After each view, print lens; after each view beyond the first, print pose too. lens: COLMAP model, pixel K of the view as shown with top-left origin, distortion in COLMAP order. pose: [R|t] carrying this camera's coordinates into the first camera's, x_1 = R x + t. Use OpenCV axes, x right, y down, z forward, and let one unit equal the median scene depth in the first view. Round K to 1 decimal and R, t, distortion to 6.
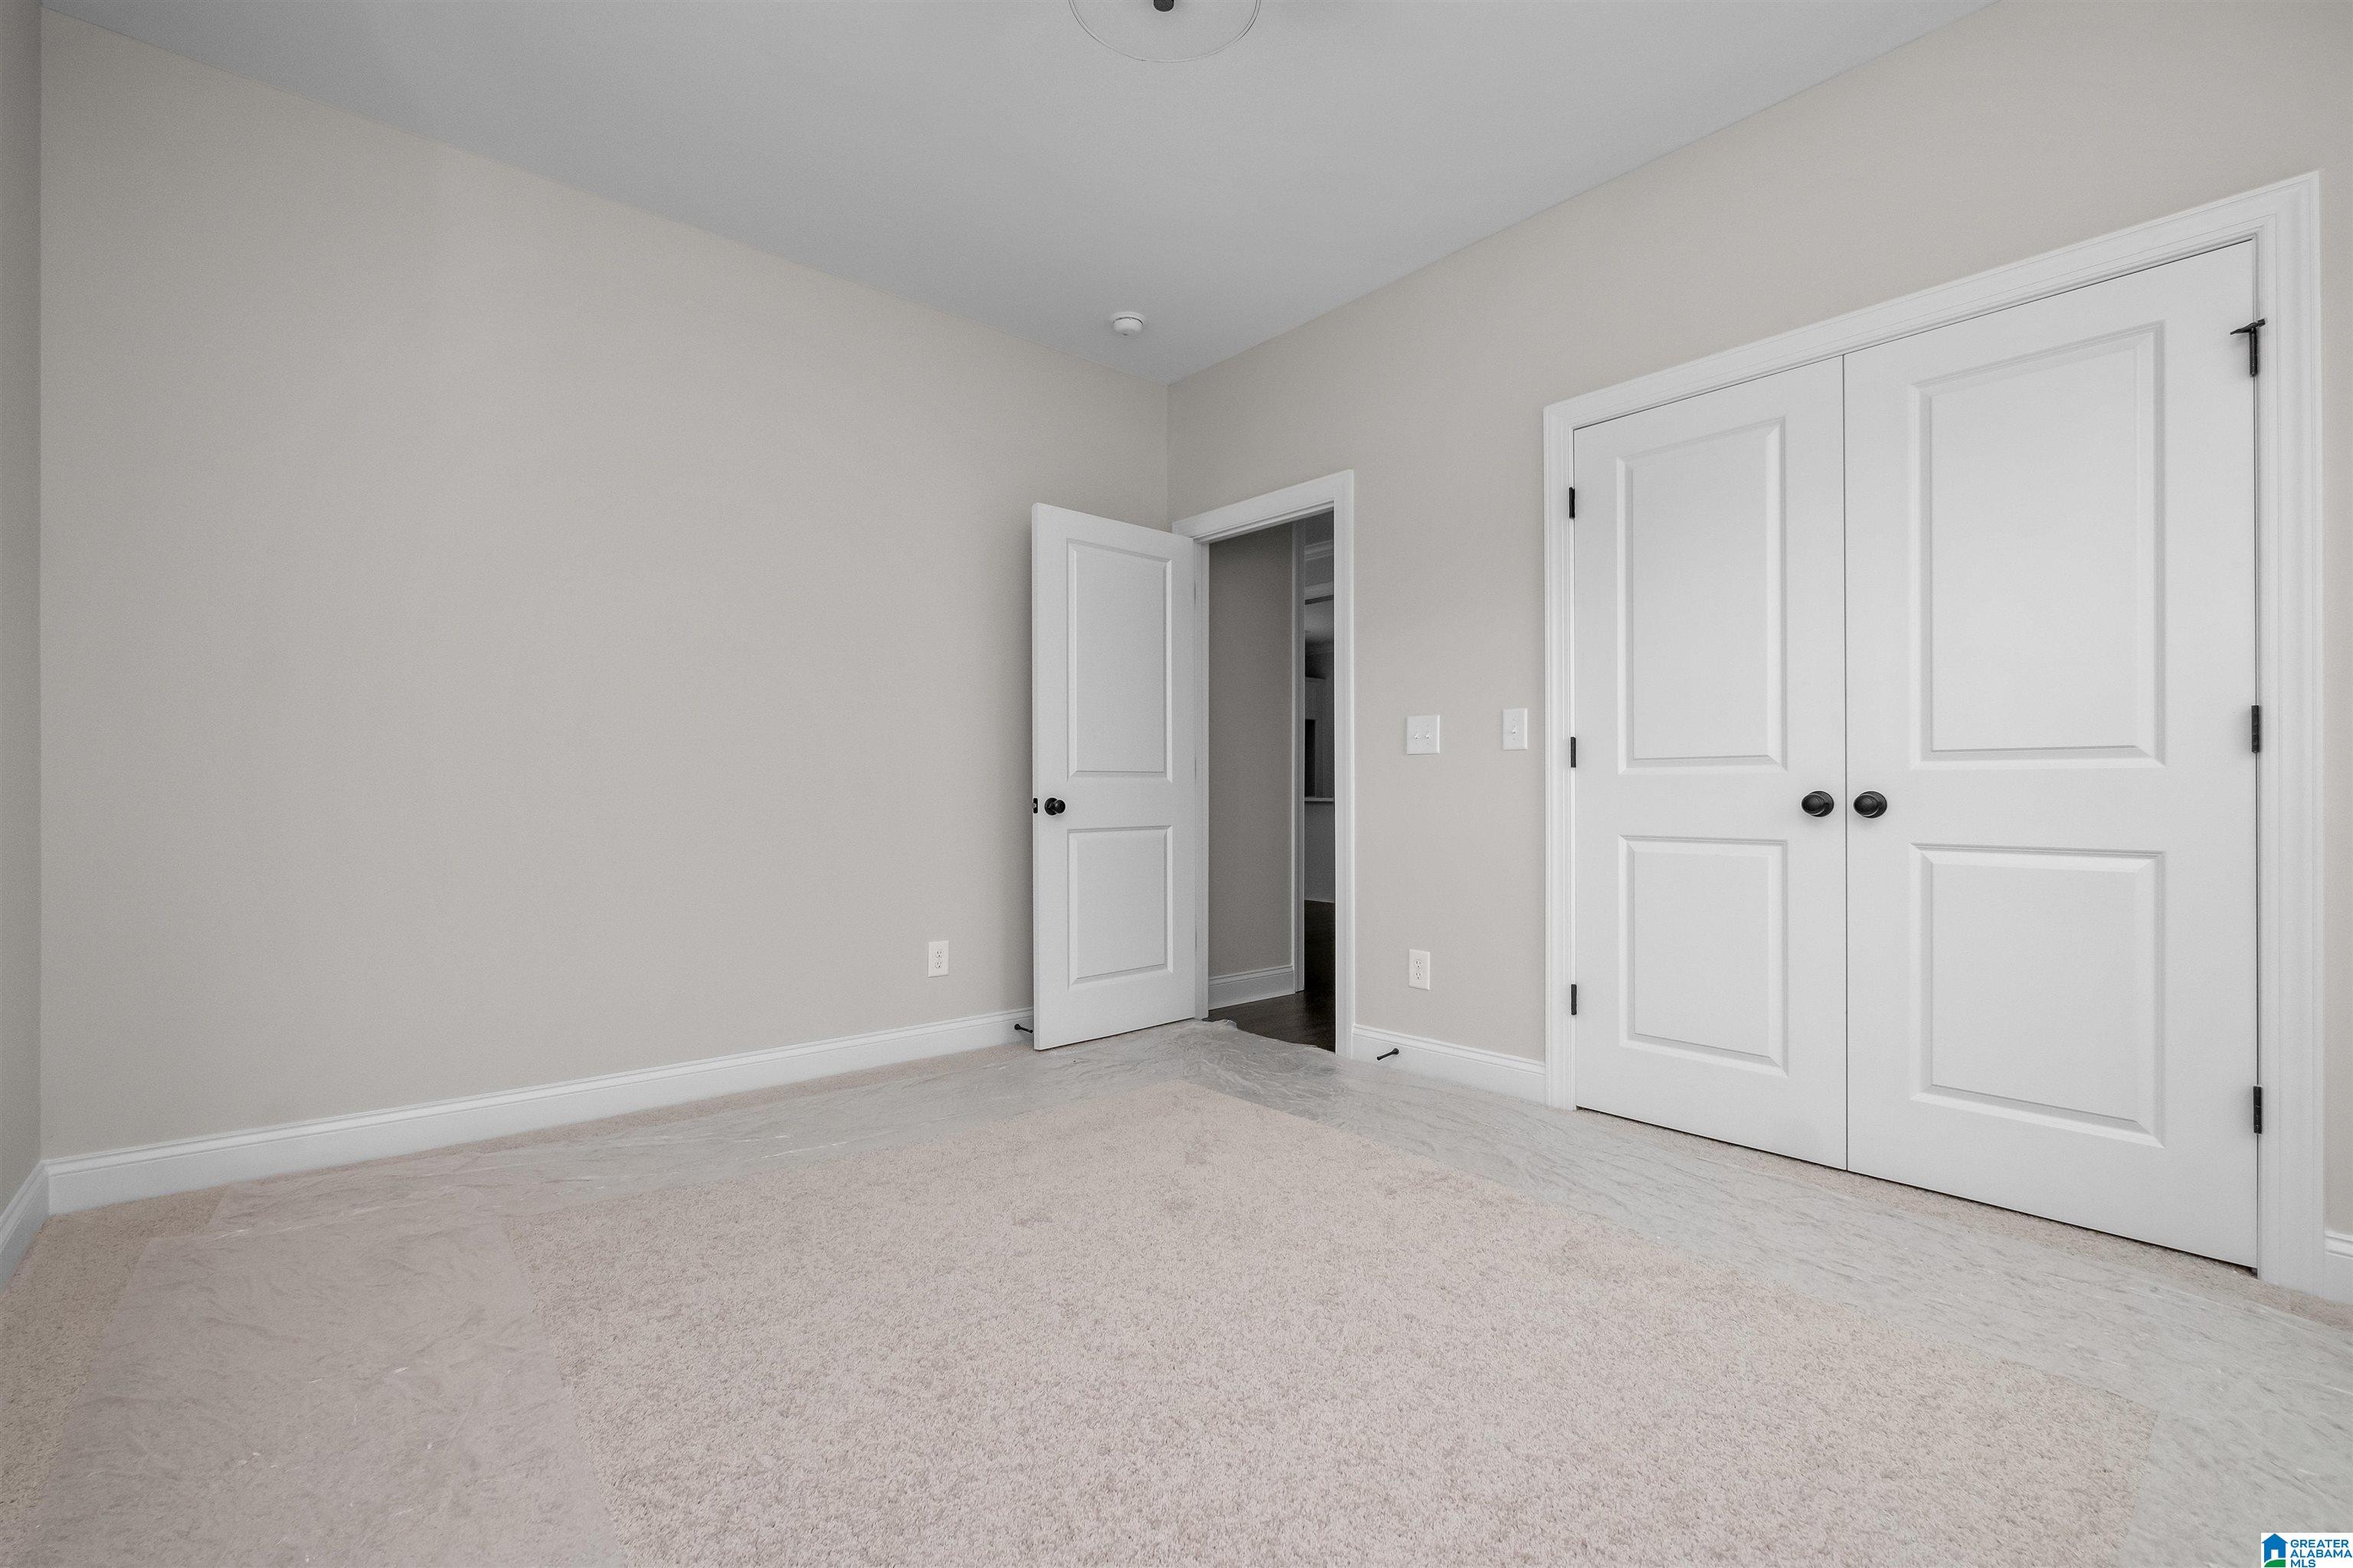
lens RADIAL K [[1022.4, 0, 1169.8], [0, 1022.4, 794.5], [0, 0, 1]] dist [-0.000889, -0.000136]
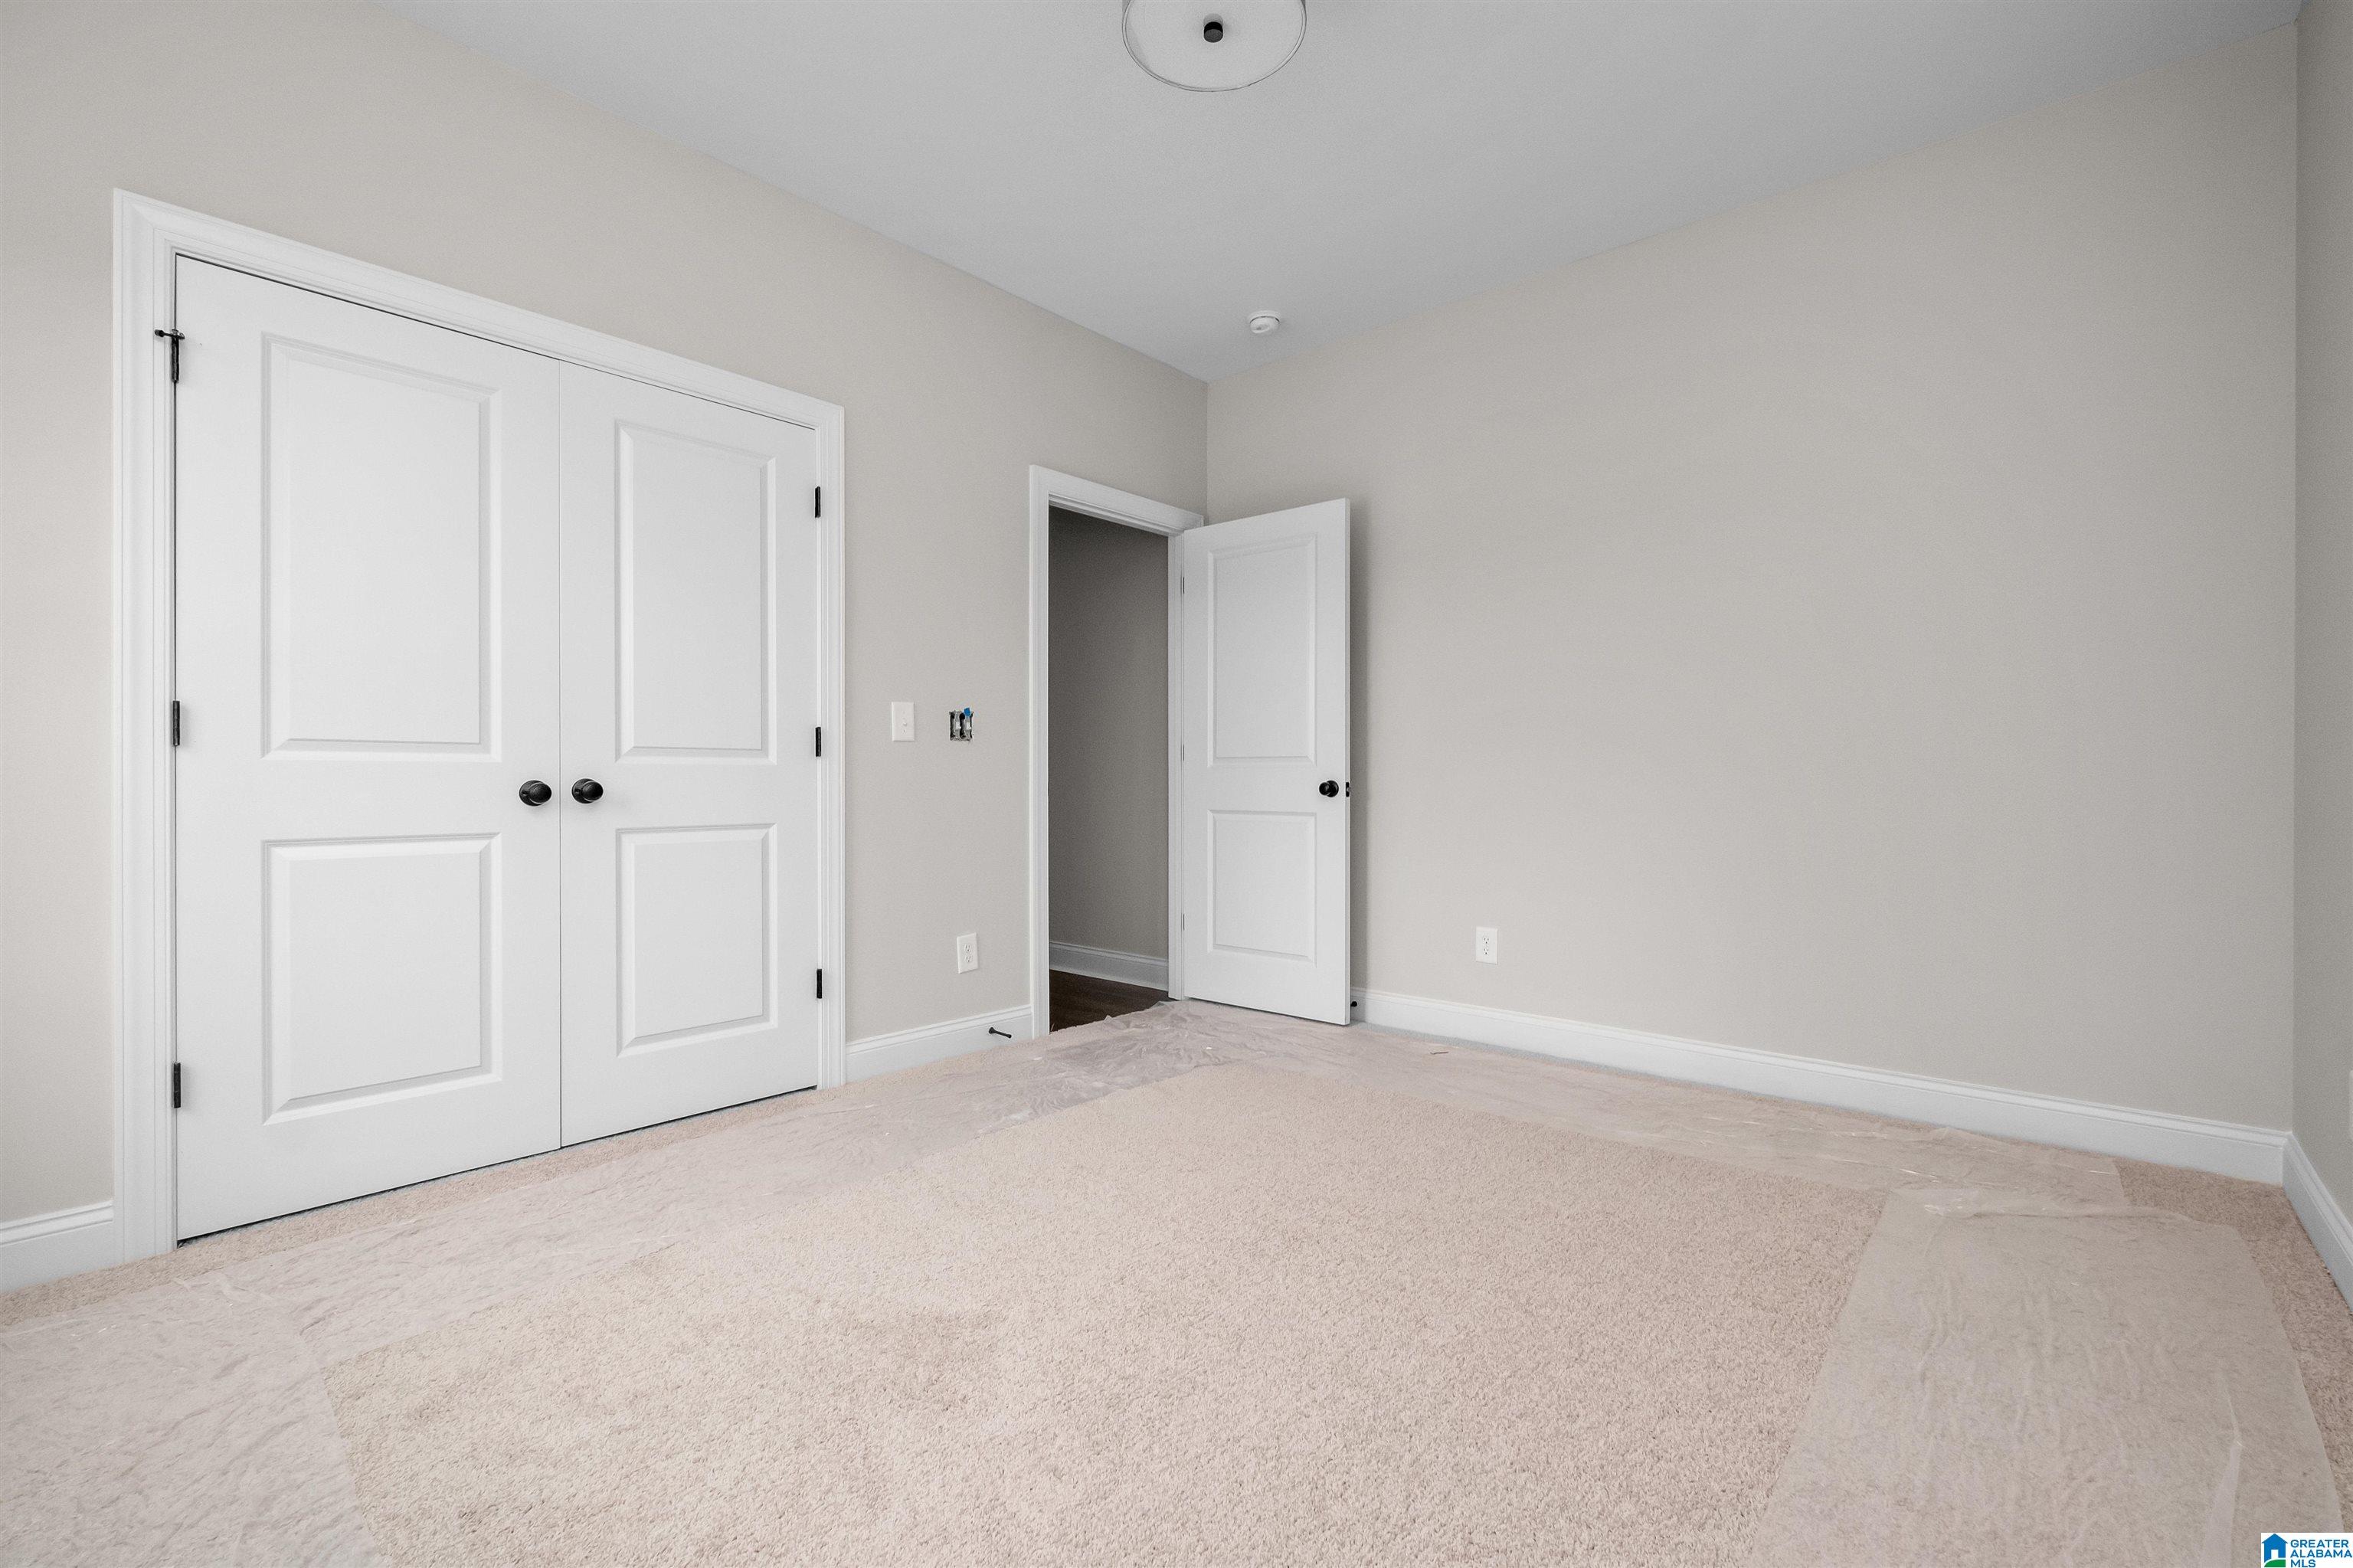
lens RADIAL K [[1022.4, 0, 1169.8], [0, 1022.4, 794.5], [0, 0, 1]] dist [-0.000889, -0.000136]
pose [[-0.178200, -0.001575, 0.983993, -0.421786], [-0.004618, 0.999989, 0.000765, 0.011909], [-0.983983, -0.004408, -0.178205, 0.551384]]
